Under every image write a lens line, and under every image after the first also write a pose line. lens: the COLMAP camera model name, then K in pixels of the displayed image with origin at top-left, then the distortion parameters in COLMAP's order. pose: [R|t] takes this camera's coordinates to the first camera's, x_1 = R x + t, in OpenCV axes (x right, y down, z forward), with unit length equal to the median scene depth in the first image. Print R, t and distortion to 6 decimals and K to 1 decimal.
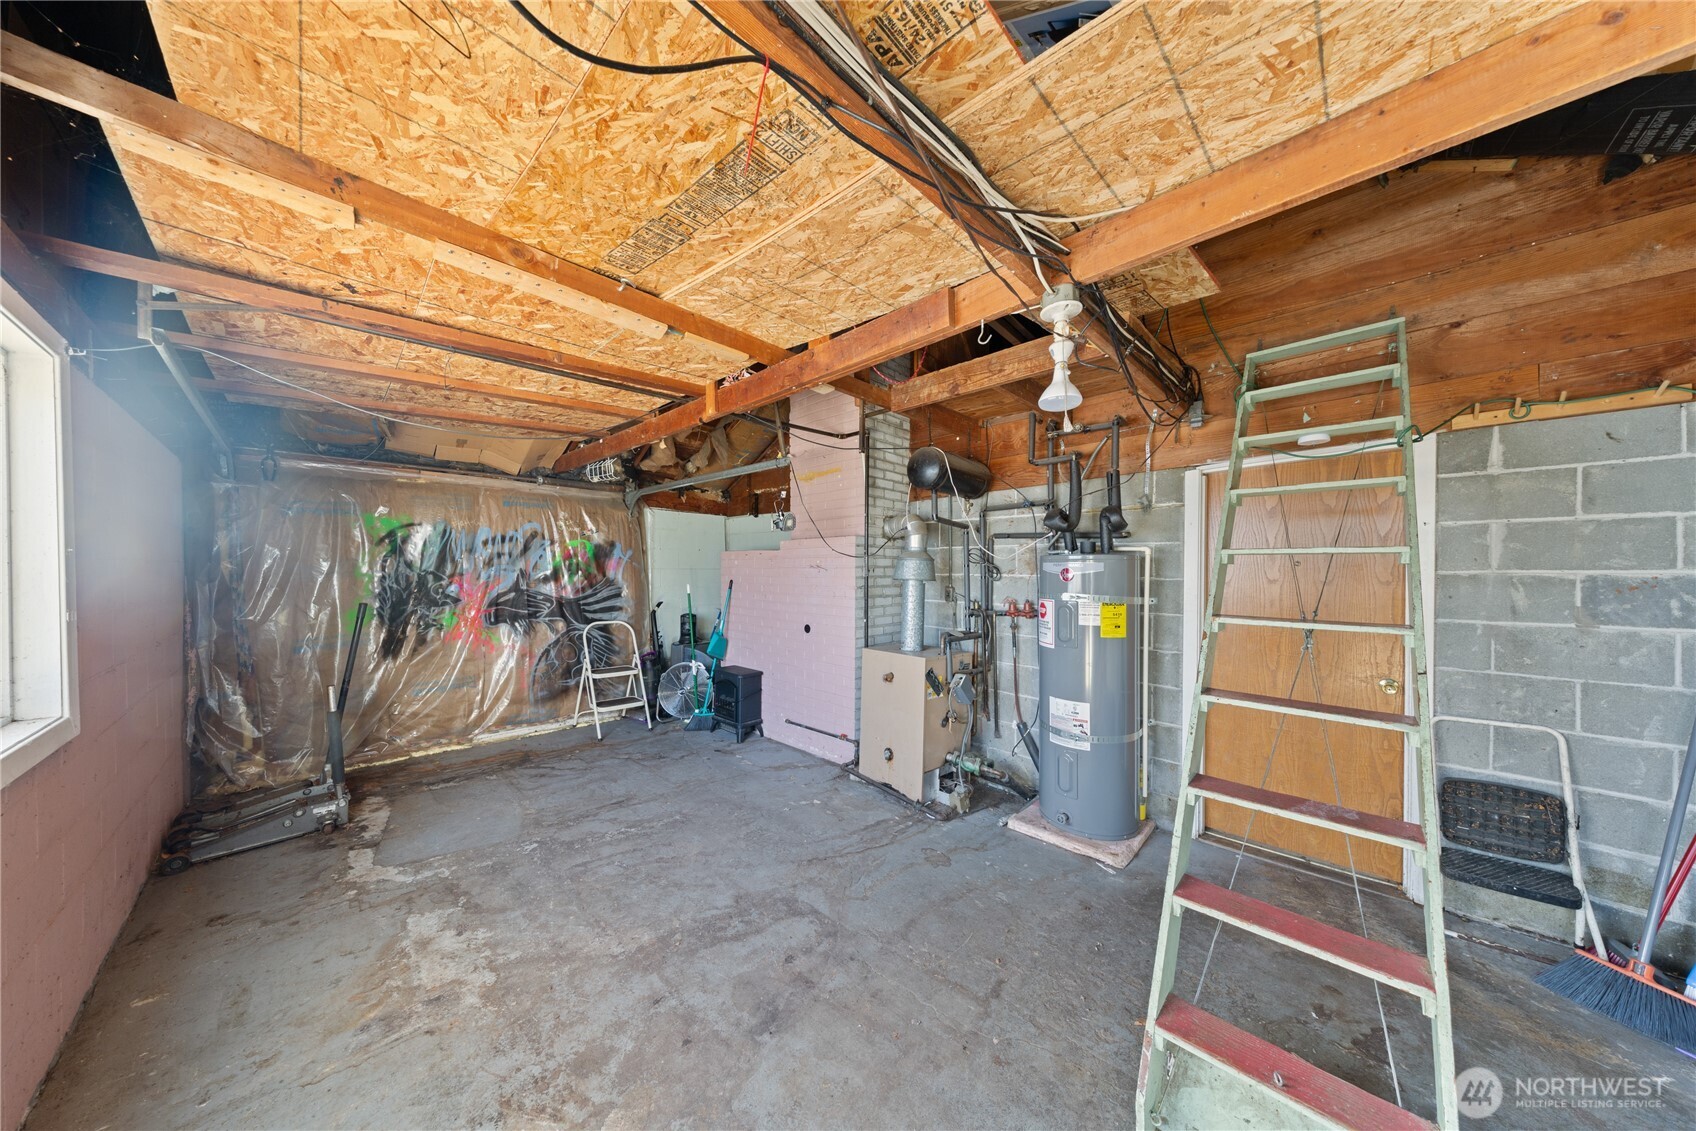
lens RADIAL K [[528.5, 0, 843.4], [0, 528.5, 568.6], [0, 0, 1]] dist [0.001161, -0.000151]
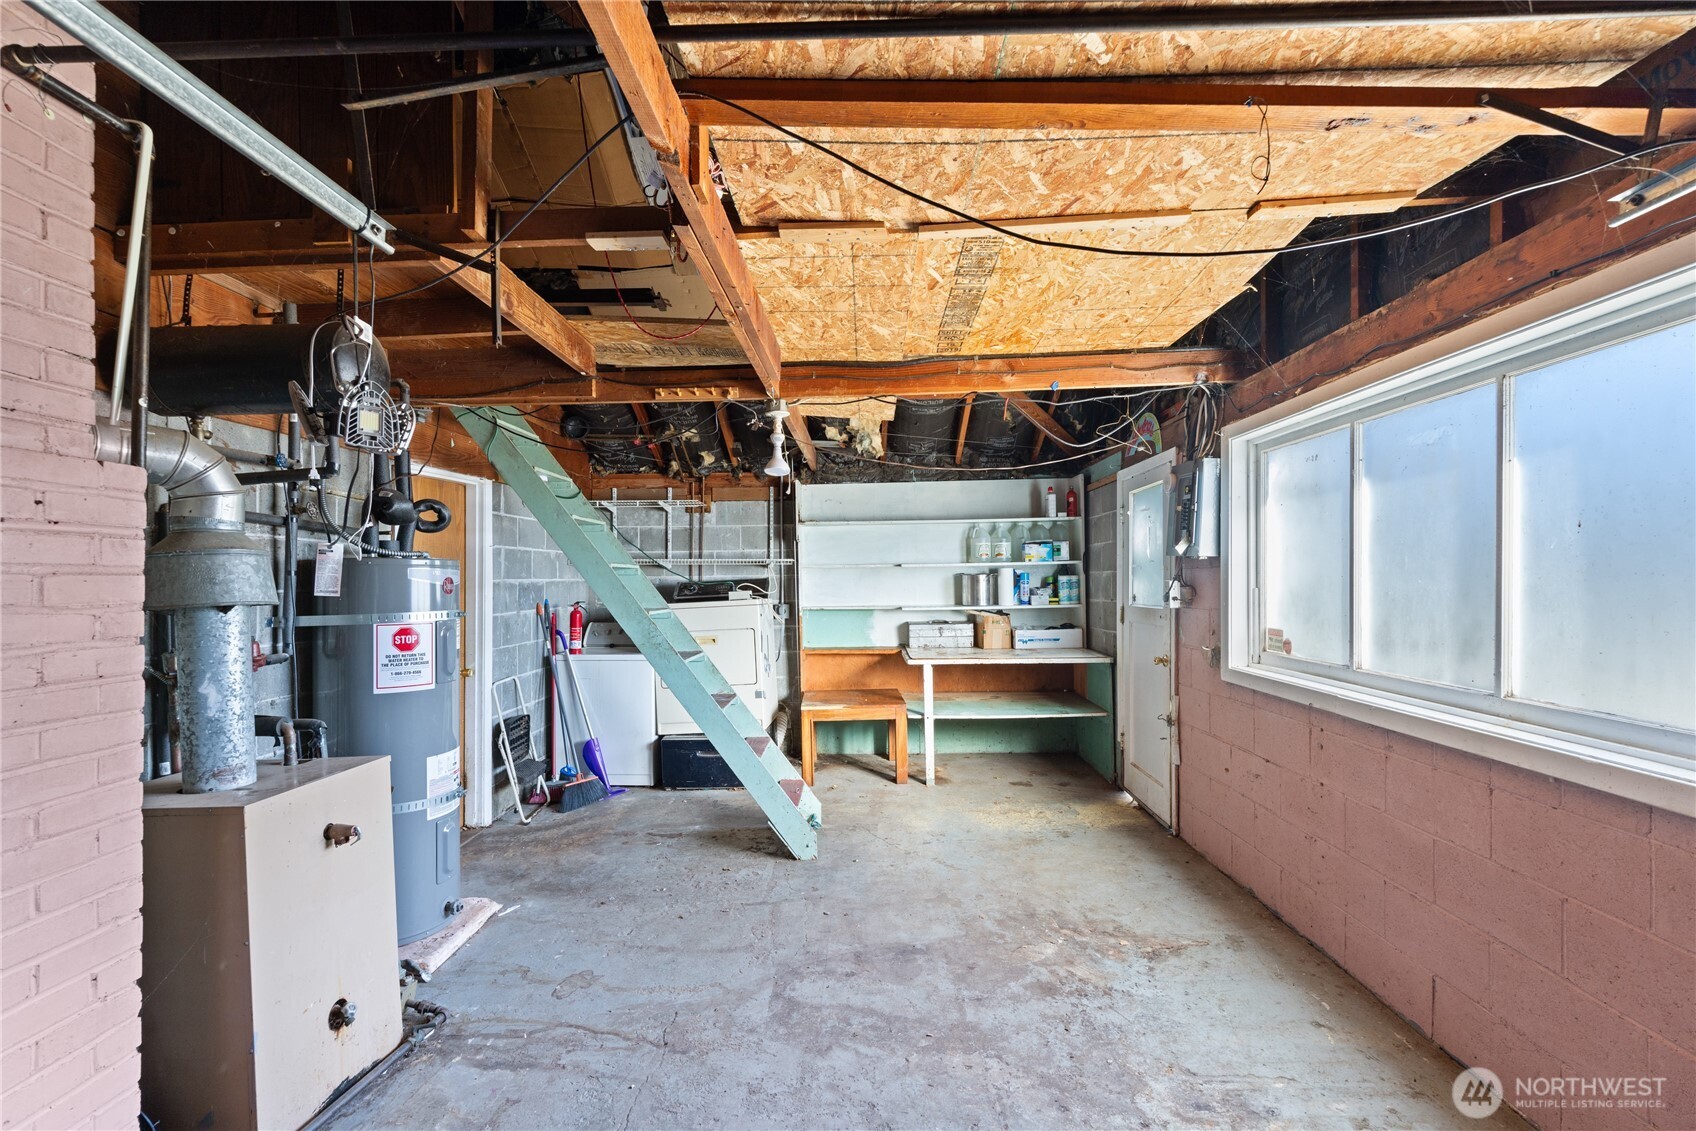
lens RADIAL K [[775.6, 0, 848.0], [0, 775.6, 565.5], [0, 0, 1]] dist [0.000429, 0.000025]
pose [[-0.687751, 0.010271, 0.725874, -1.143672], [0.008618, 0.999945, -0.005983, -0.004206], [-0.725895, 0.002141, -0.687802, 1.985262]]
